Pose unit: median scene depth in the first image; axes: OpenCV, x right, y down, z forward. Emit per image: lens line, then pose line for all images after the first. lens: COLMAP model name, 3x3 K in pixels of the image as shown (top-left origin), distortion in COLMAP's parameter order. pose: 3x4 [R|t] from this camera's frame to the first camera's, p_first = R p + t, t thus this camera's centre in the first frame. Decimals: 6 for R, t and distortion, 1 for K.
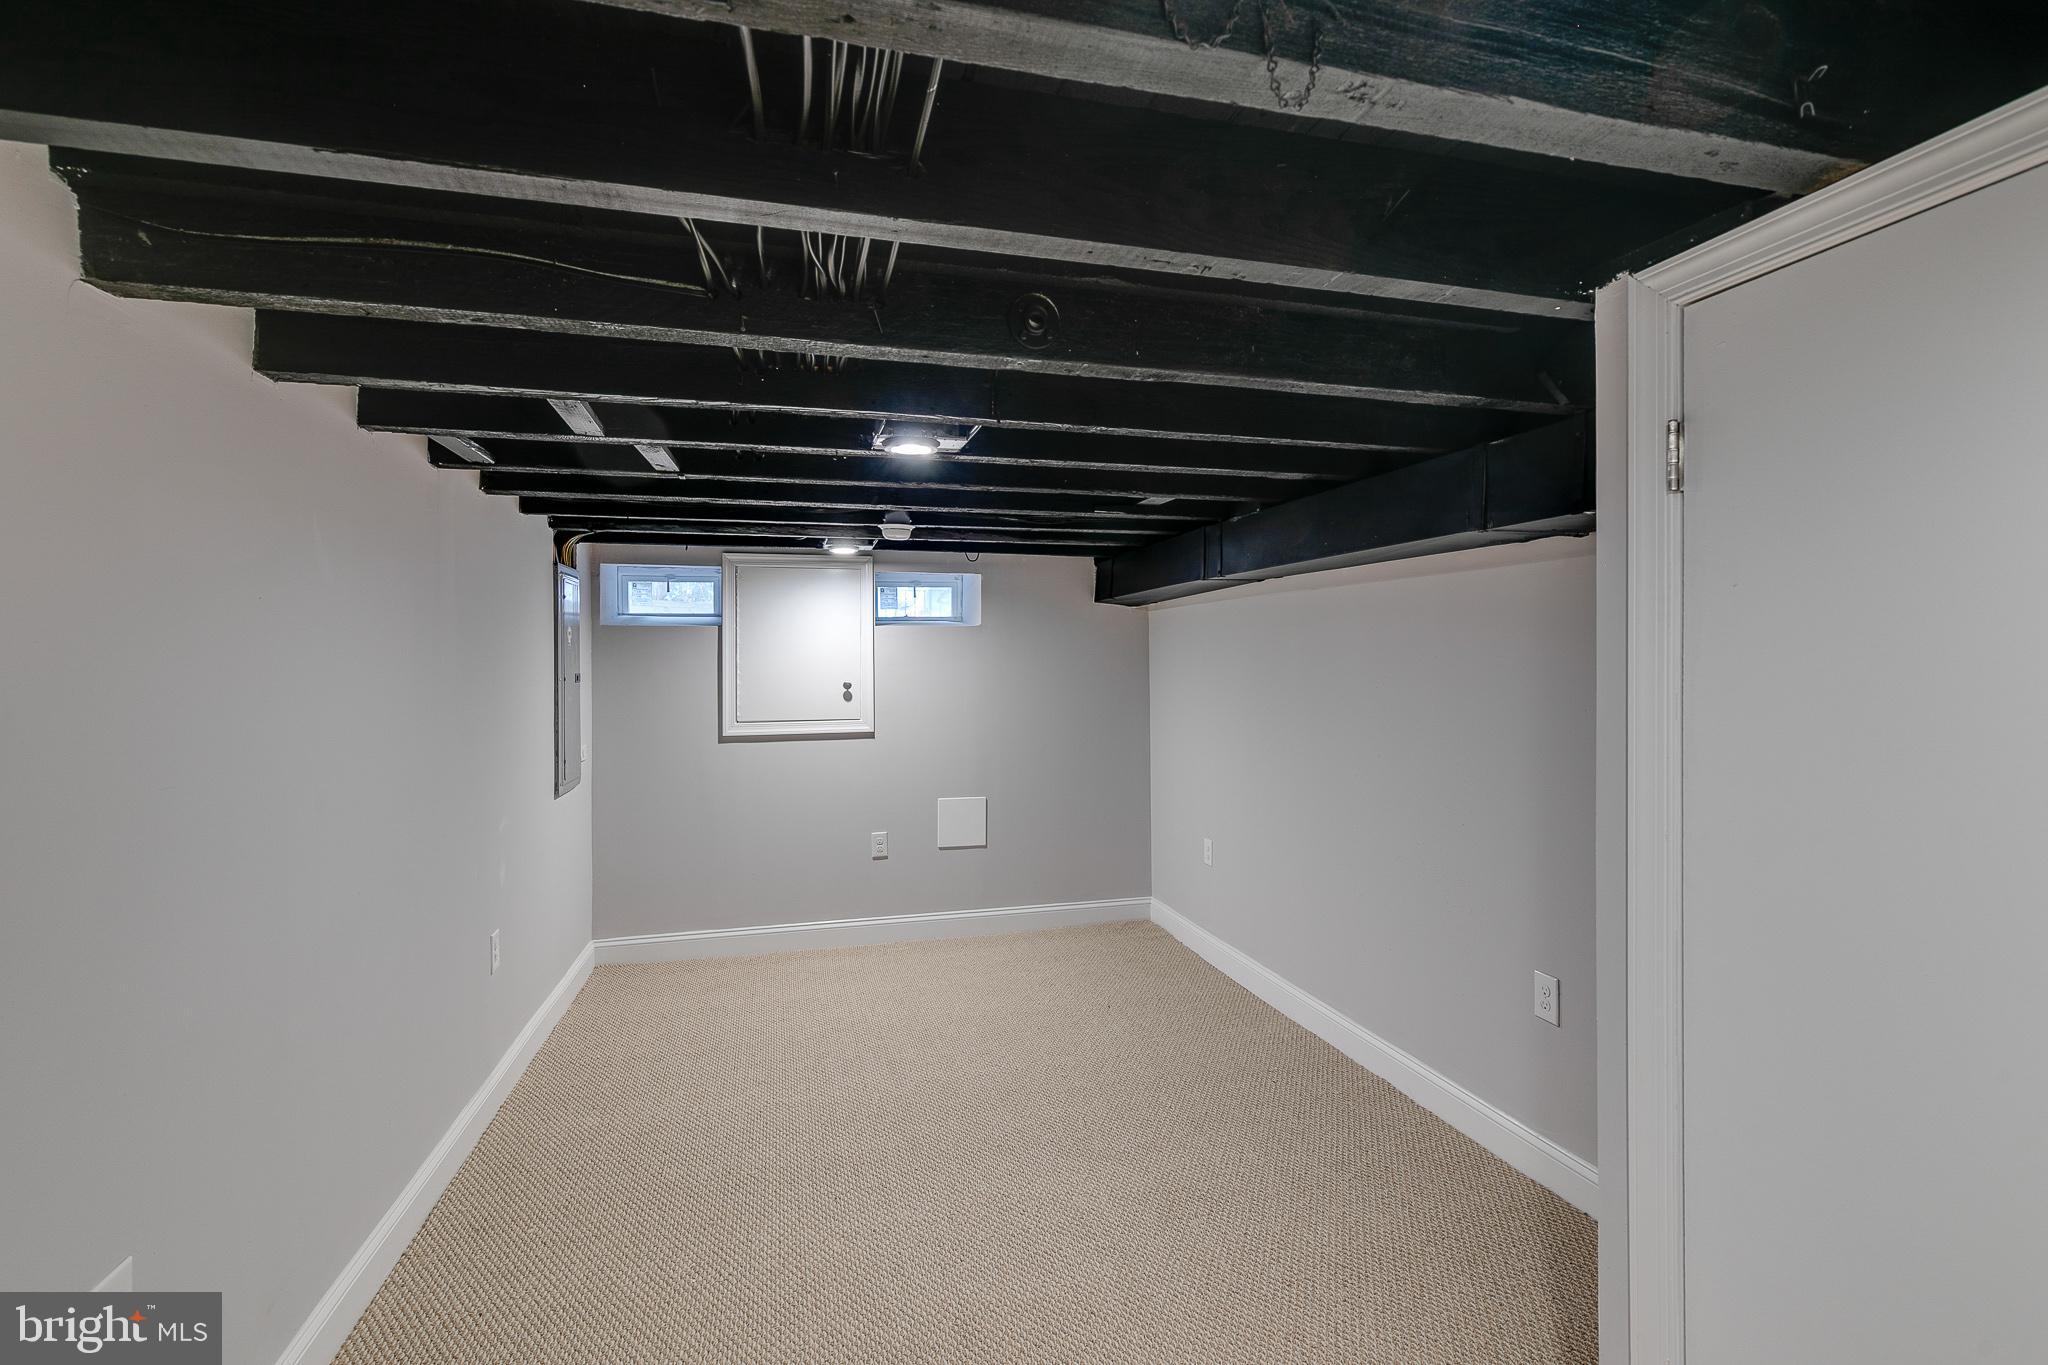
lens RADIAL K [[920.8, 0, 1031.0], [0, 920.8, 676.7], [0, 0, 1]] dist [0.007764, -0.001823]
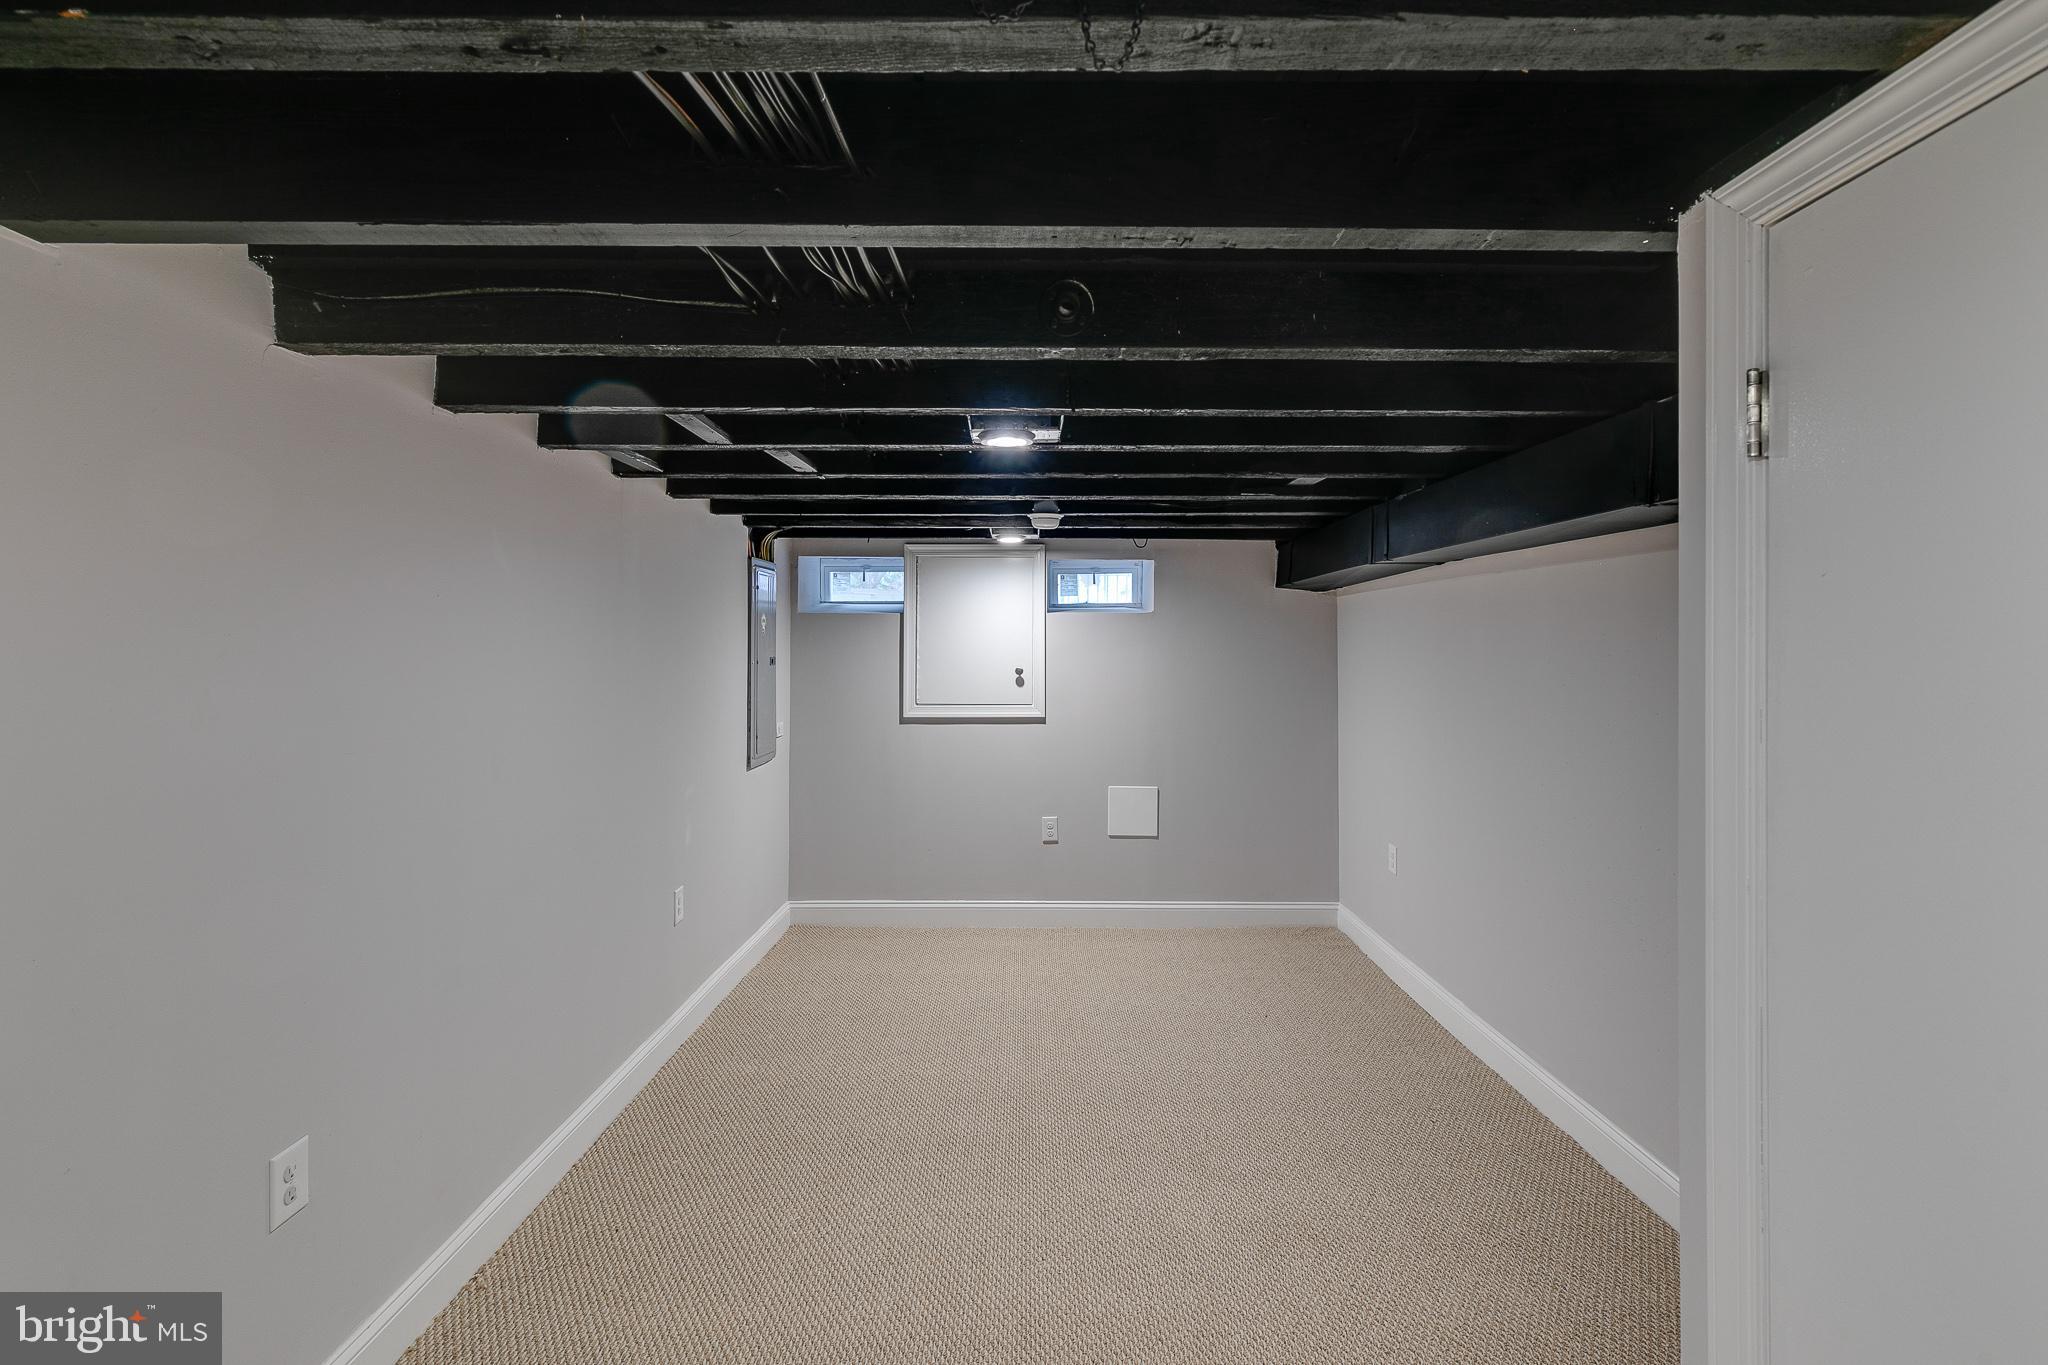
lens RADIAL K [[920.0, 0, 1029.1], [0, 920.0, 650.1], [0, 0, 1]] dist [0.005681, -0.001025]
pose [[0.966382, 0.009539, -0.256932, 0.098013], [-0.012382, 0.999879, -0.009450, -0.005980], [0.256811, 0.012314, 0.966383, 0.022106]]
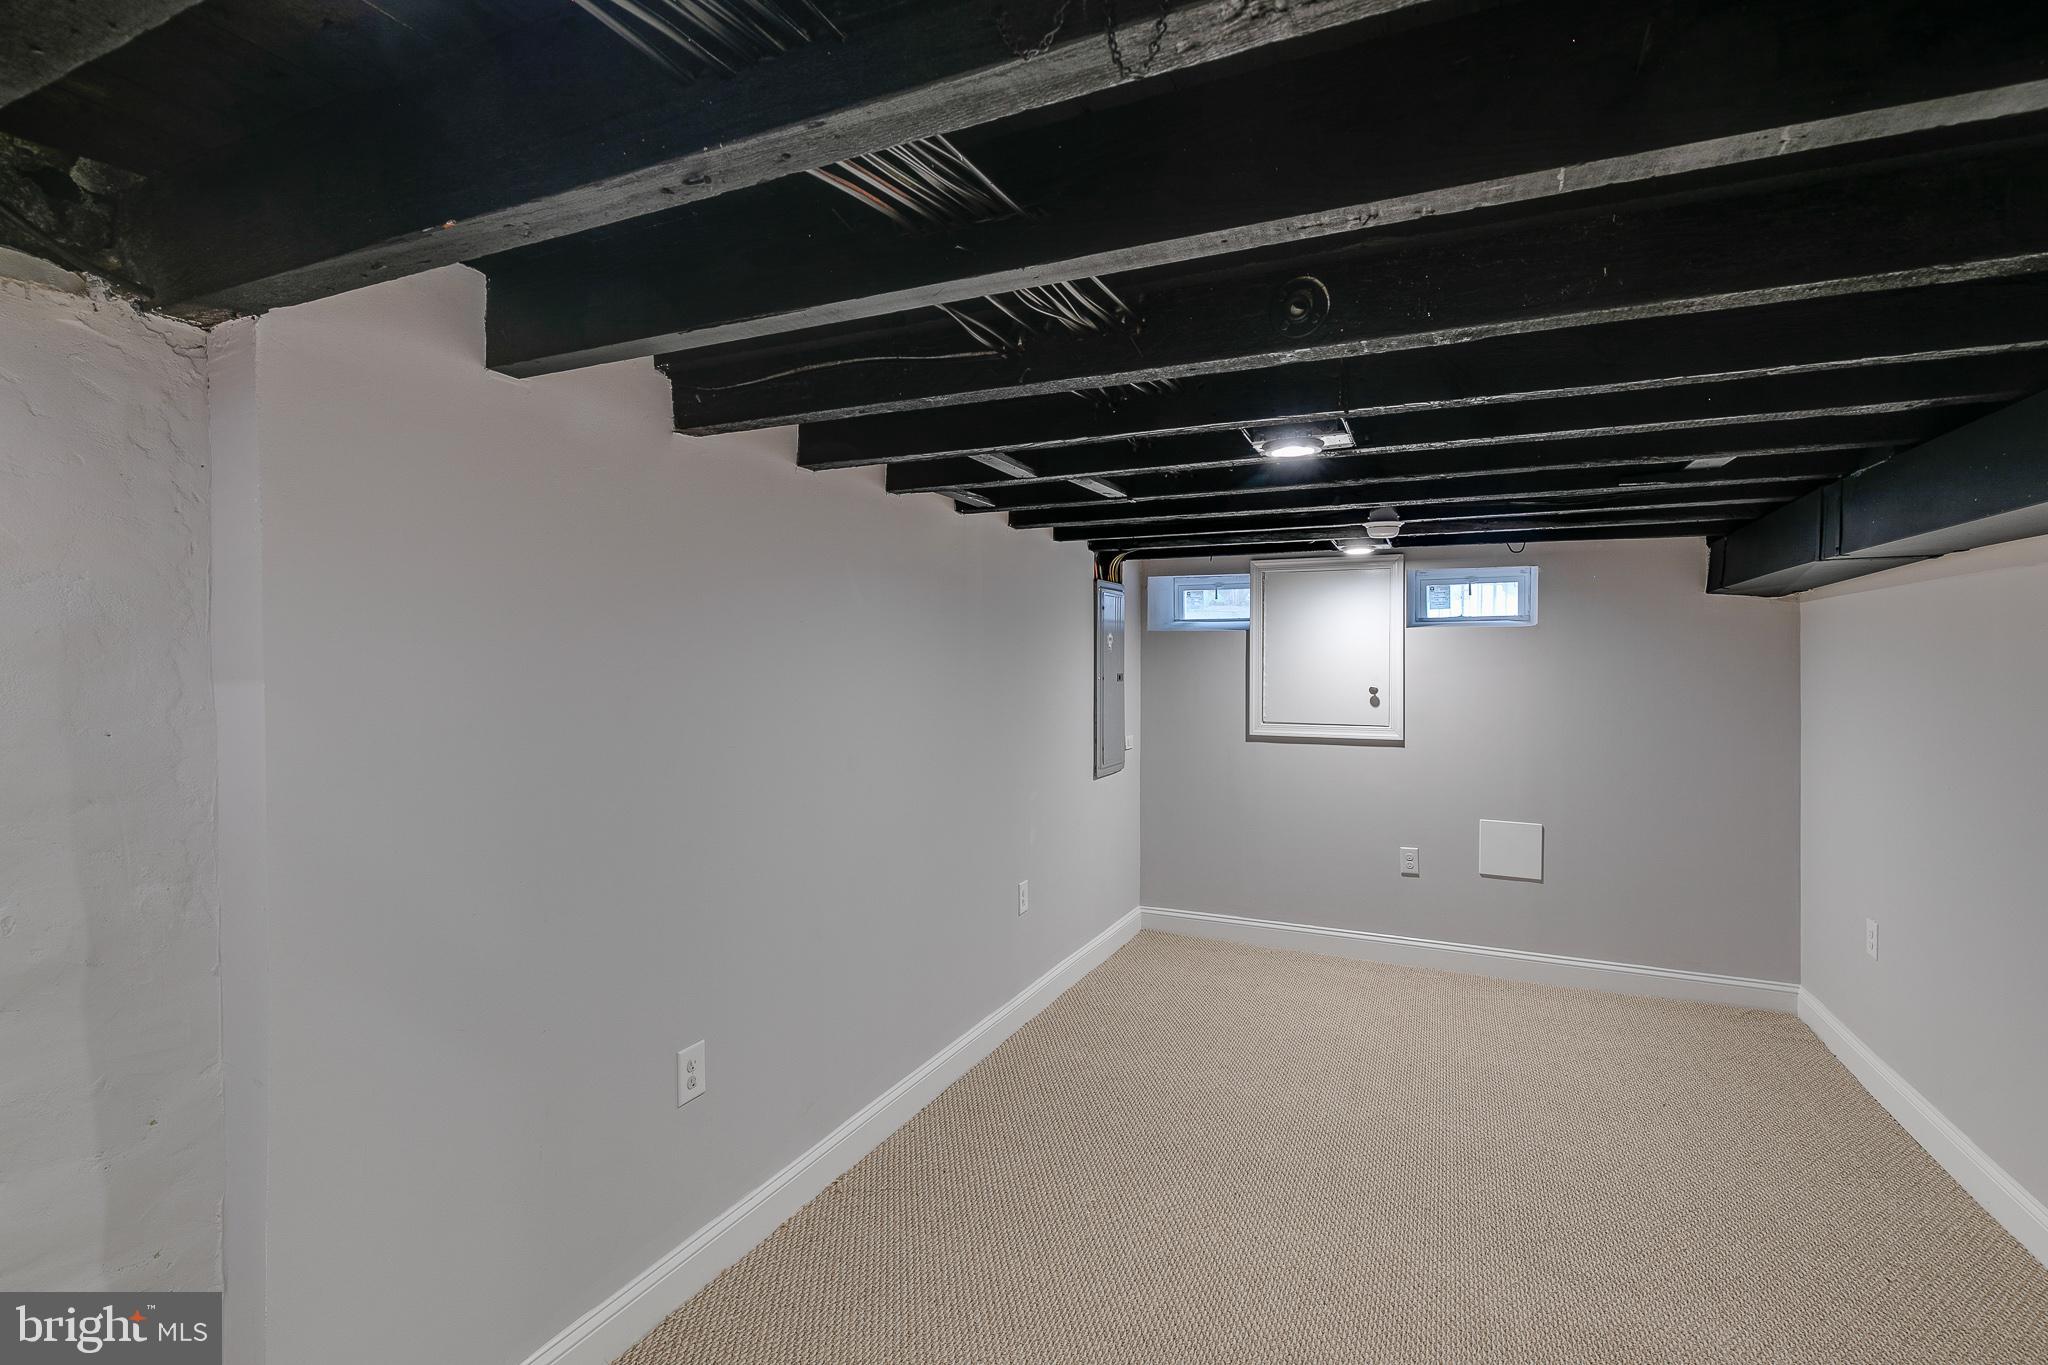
lens RADIAL K [[909.4, 0, 1041.1], [0, 909.4, 681.5], [0, 0, 1]] dist [0.008358, -0.003104]
pose [[0.777778, 0.023243, -0.628109, 0.171826], [-0.019024, 0.999729, 0.013437, -0.008026], [0.628251, 0.001498, 0.778010, 0.056133]]
